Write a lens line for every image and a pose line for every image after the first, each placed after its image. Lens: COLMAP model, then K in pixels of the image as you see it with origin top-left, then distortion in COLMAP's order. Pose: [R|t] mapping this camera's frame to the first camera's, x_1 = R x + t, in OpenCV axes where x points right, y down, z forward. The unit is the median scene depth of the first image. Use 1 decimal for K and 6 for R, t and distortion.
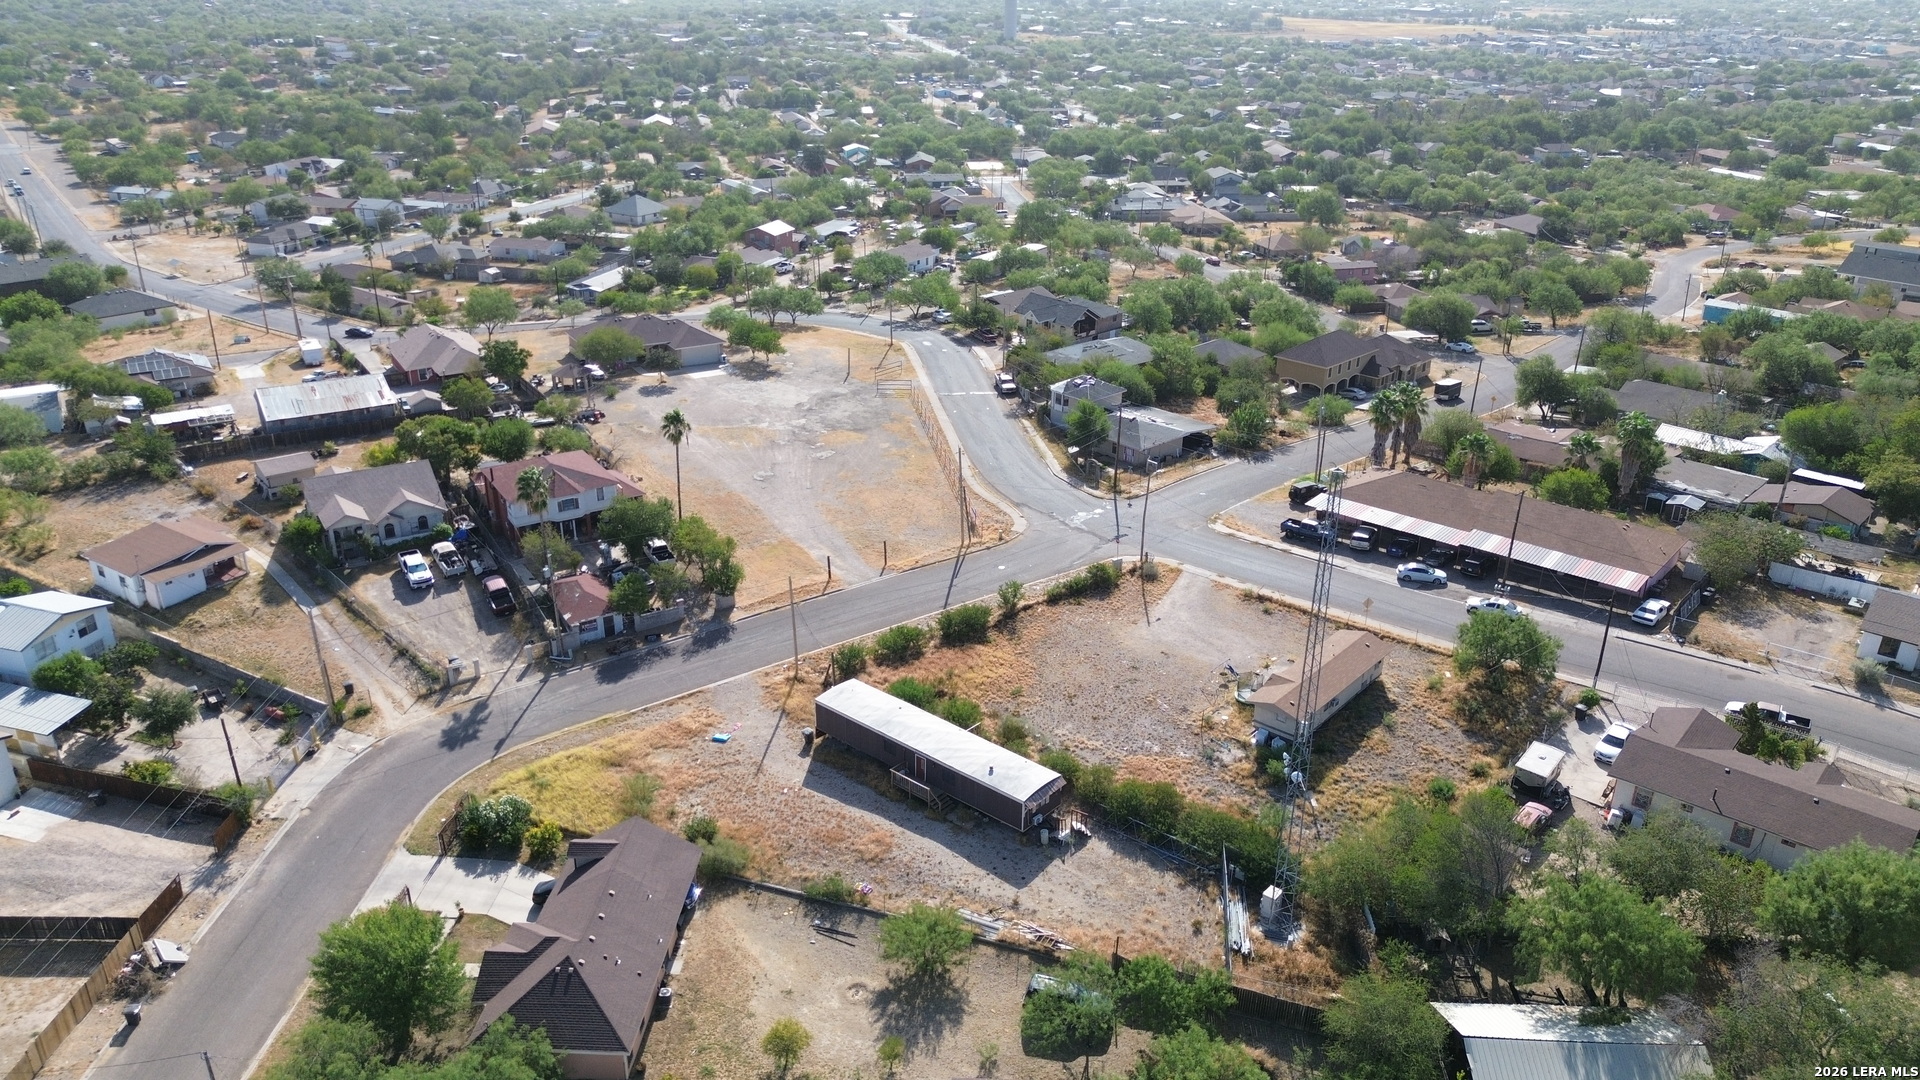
lens RADIAL K [[1354.5, 0, 956.5], [0, 1354.5, 543.1], [0, 0, 1]] dist [0.071846, -0.069957]
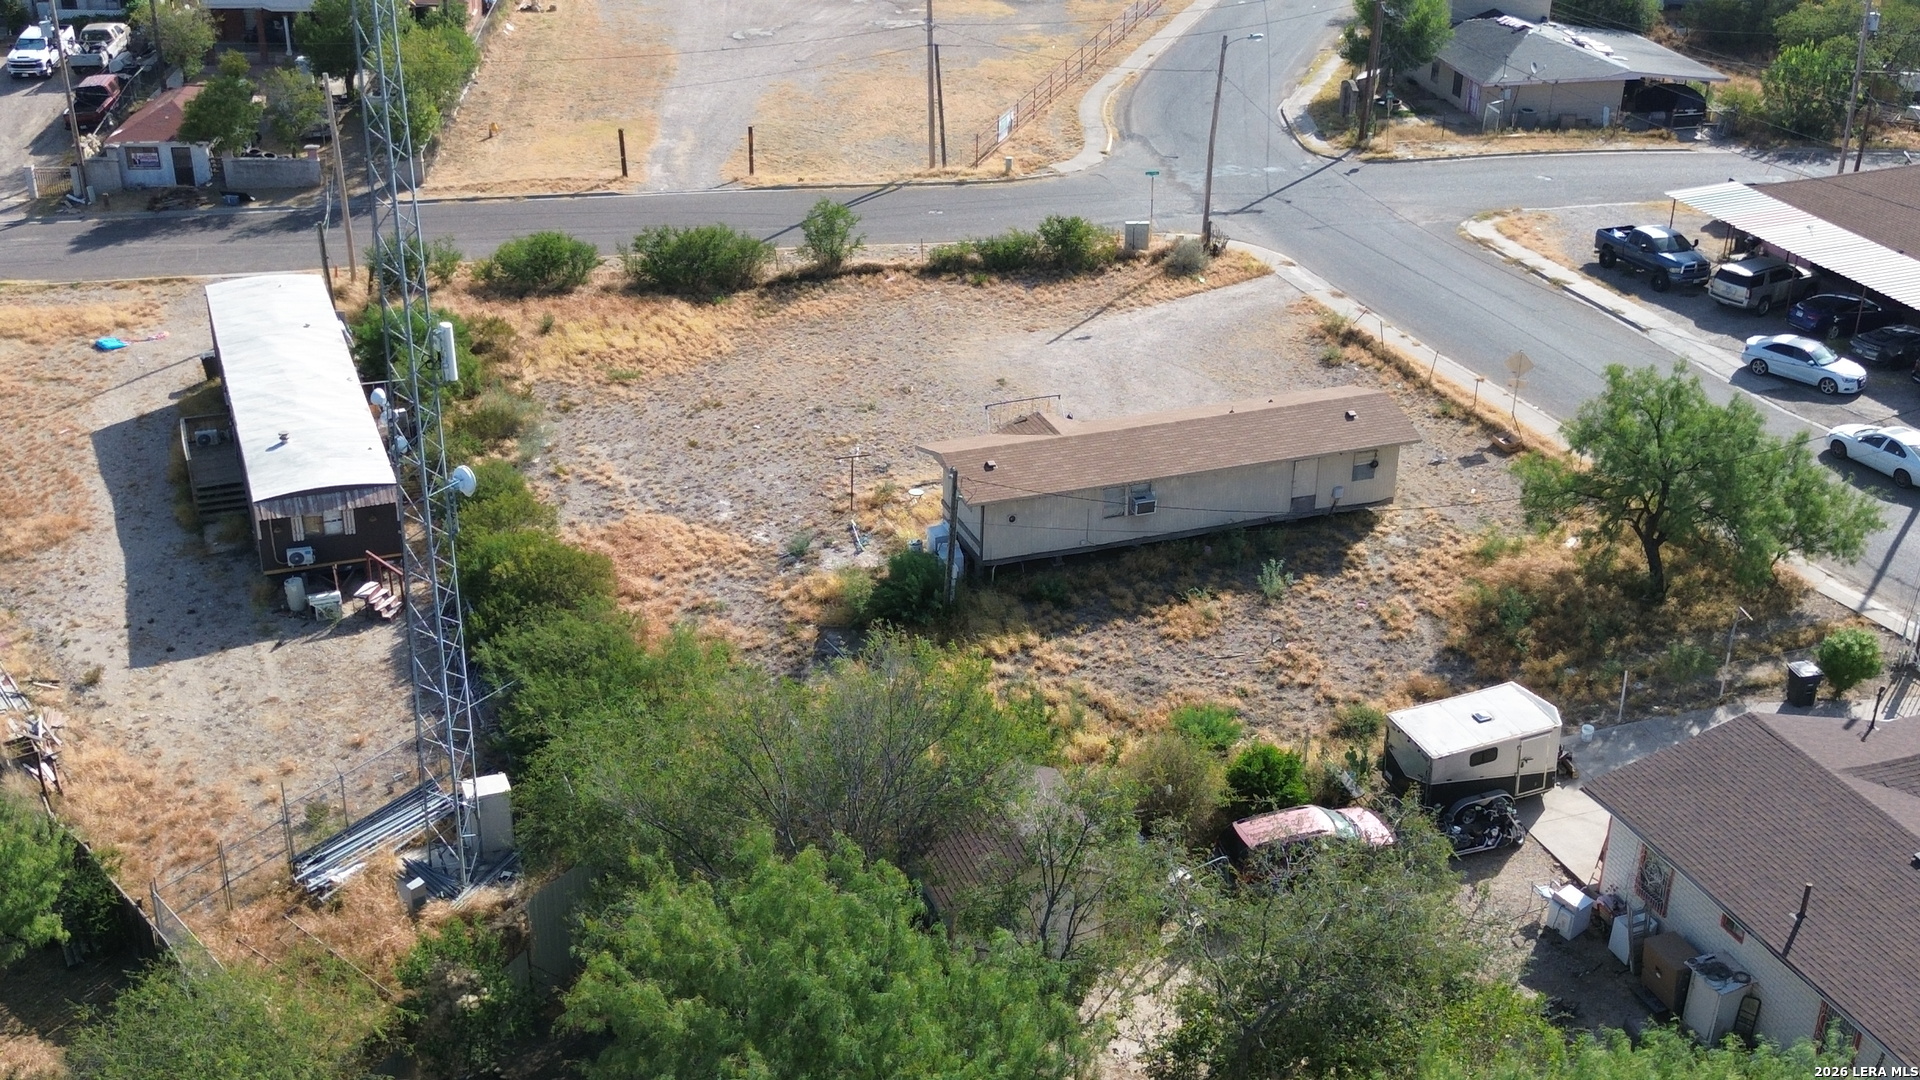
lens RADIAL K [[2228.0, 0, 960.0], [0, 2228.0, 540.0], [0, 0, 1]] dist [0.115931, -0.303660]
pose [[0.877647, 0.215673, -0.428044, 0.393576], [-0.201883, 0.976300, 0.077982, 0.066554], [0.434718, 0.017974, 0.900387, 0.294091]]
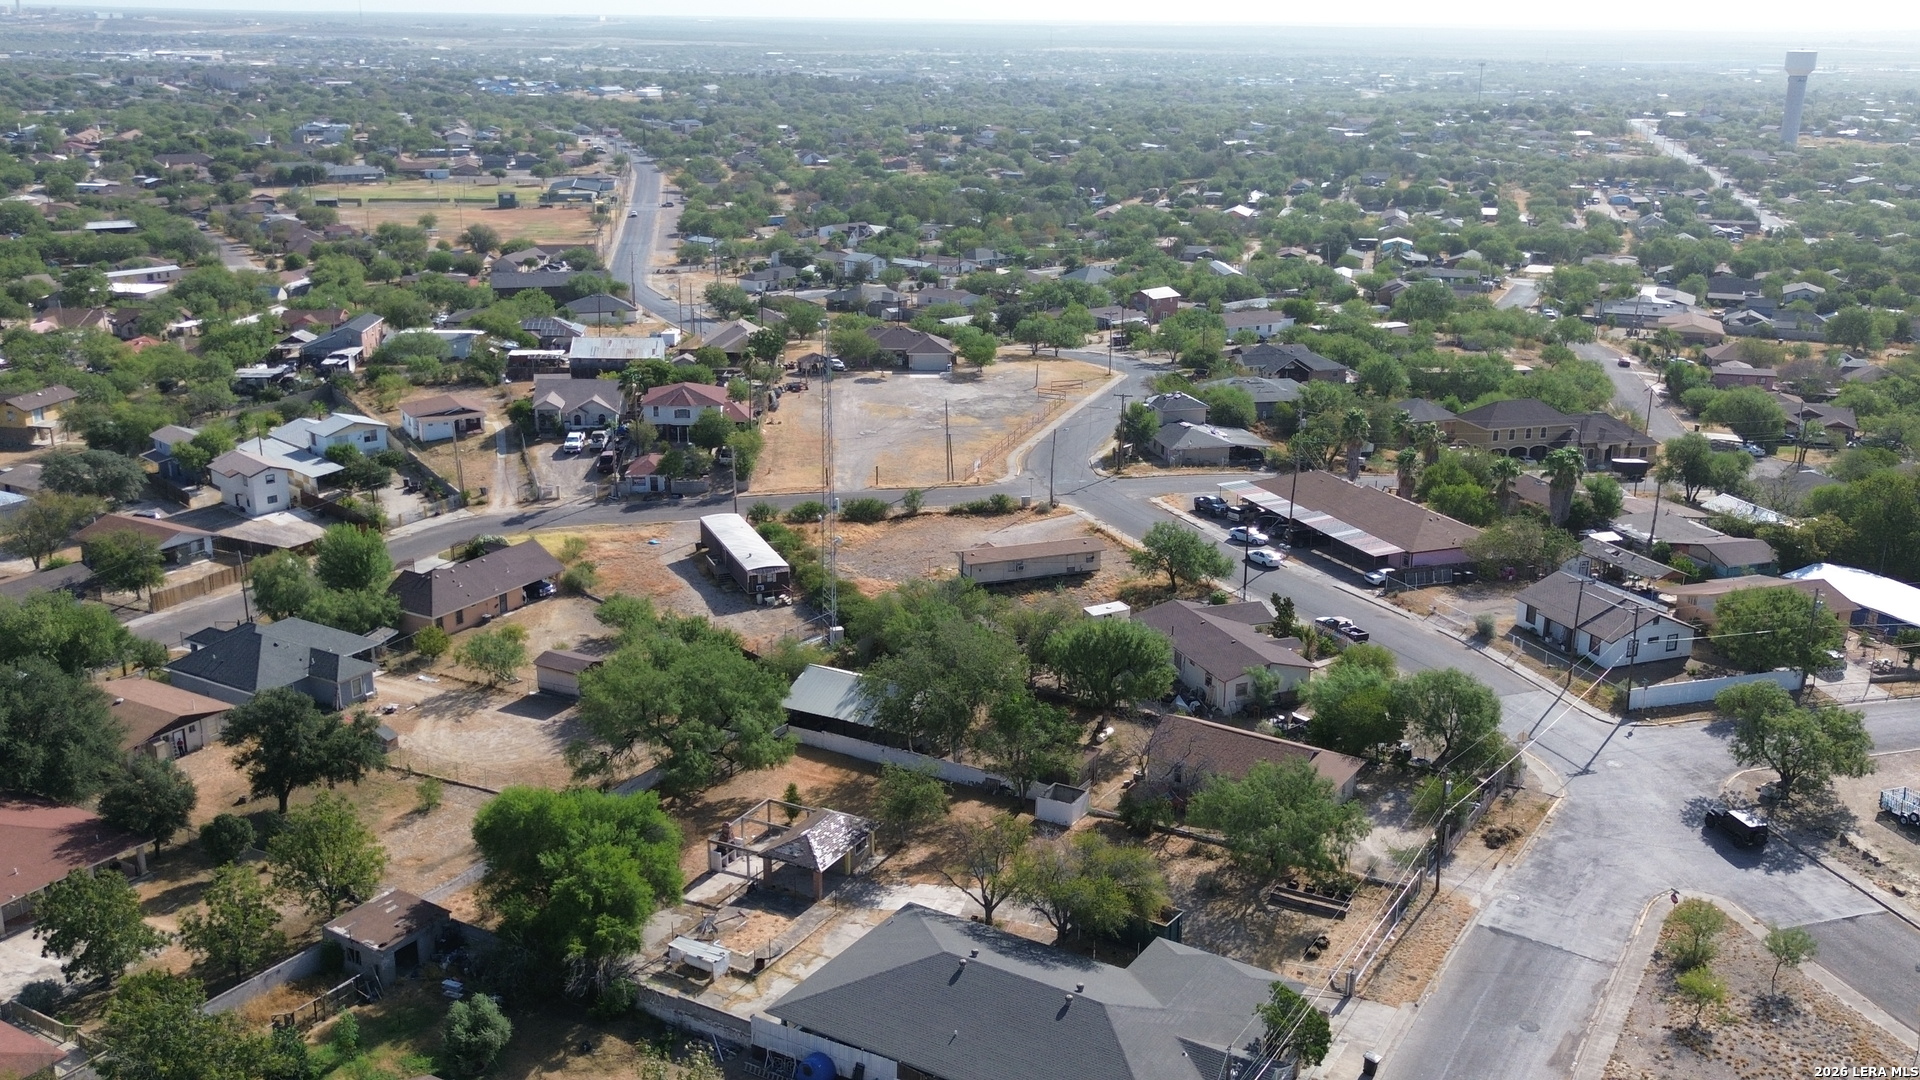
lens RADIAL K [[1732.2, 0, 960.0], [0, 1732.2, 540.0], [0, 0, 1]] dist [0.120317, -0.230467]
pose [[0.883455, 0.133007, -0.449239, 0.744404], [-0.190673, 0.977929, -0.085432, 0.187827], [0.427961, 0.161133, 0.889317, -0.392530]]
